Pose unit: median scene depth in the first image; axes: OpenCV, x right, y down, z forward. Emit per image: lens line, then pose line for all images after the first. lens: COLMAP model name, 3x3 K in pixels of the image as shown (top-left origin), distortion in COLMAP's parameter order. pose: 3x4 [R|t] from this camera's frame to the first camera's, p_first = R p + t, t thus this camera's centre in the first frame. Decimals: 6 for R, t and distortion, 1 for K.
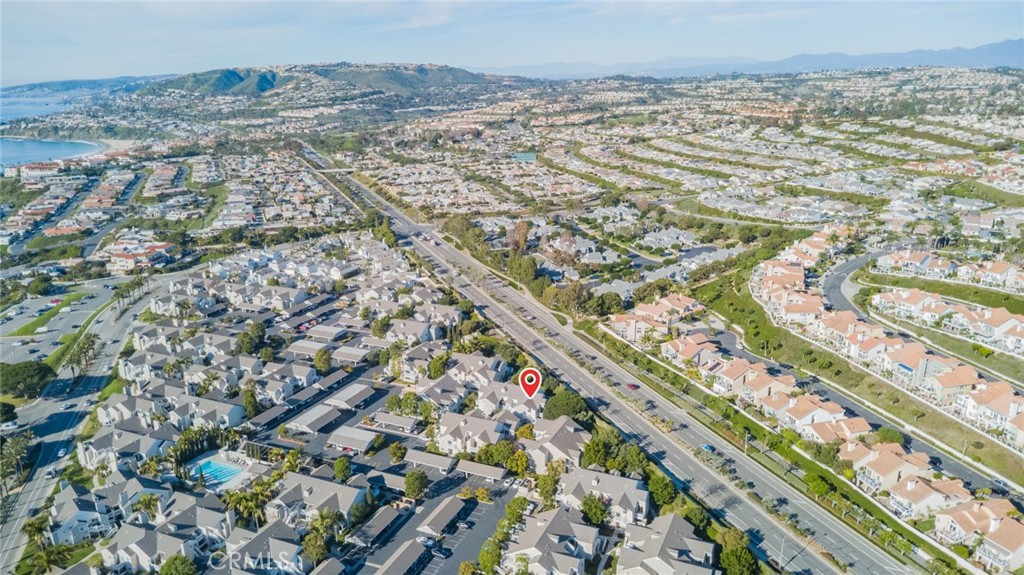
lens RADIAL K [[729.7, 0, 513.4], [0, 729.7, 283.7], [0, 0, 1]] dist [0.022632, -0.036129]
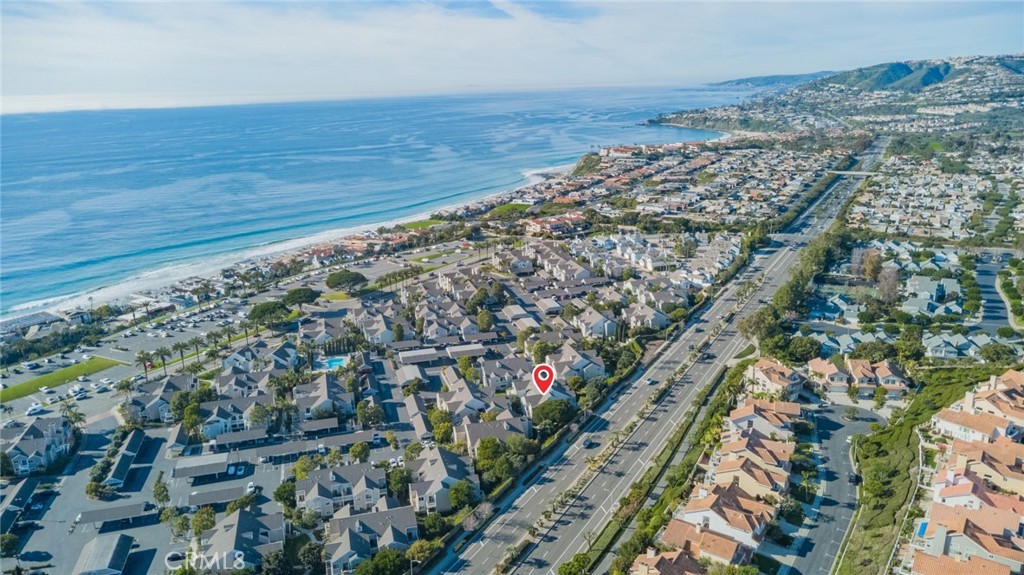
lens RADIAL K [[729.7, 0, 513.5], [0, 729.7, 283.3], [0, 0, 1]] dist [0.022632, -0.036129]
pose [[0.631313, 0.199810, -0.749346, 0.293861], [-0.194247, 0.976180, 0.096644, -0.035337], [0.750808, 0.084546, 0.655088, 0.116317]]
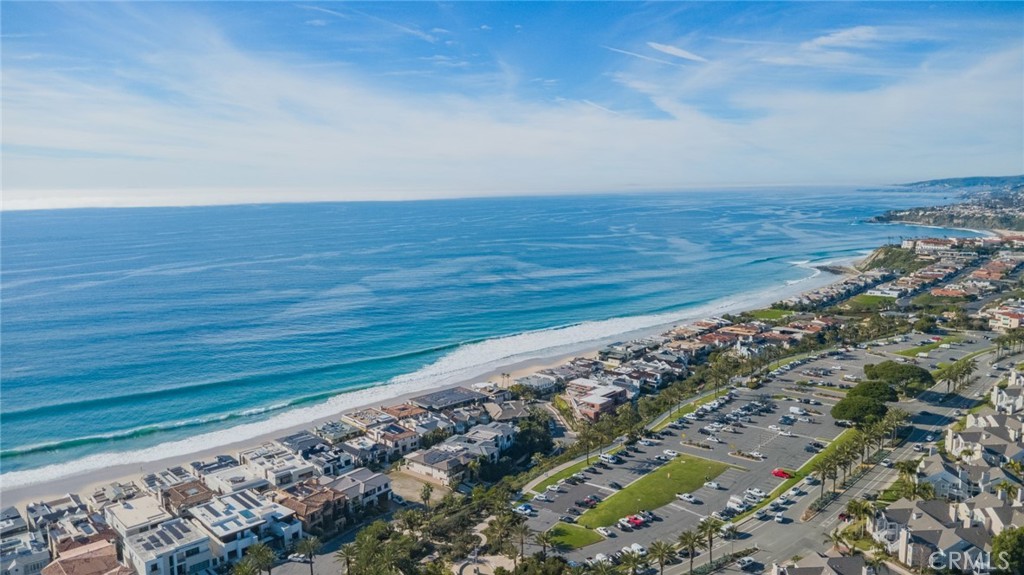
lens RADIAL K [[729.7, 0, 502.8], [0, 729.7, 310.8], [0, 0, 1]] dist [0.022632, -0.036129]
pose [[0.462919, 0.150800, -0.873479, 0.014927], [-0.232235, 0.971633, 0.044667, 0.054085], [0.855437, 0.182176, 0.484809, -0.058530]]
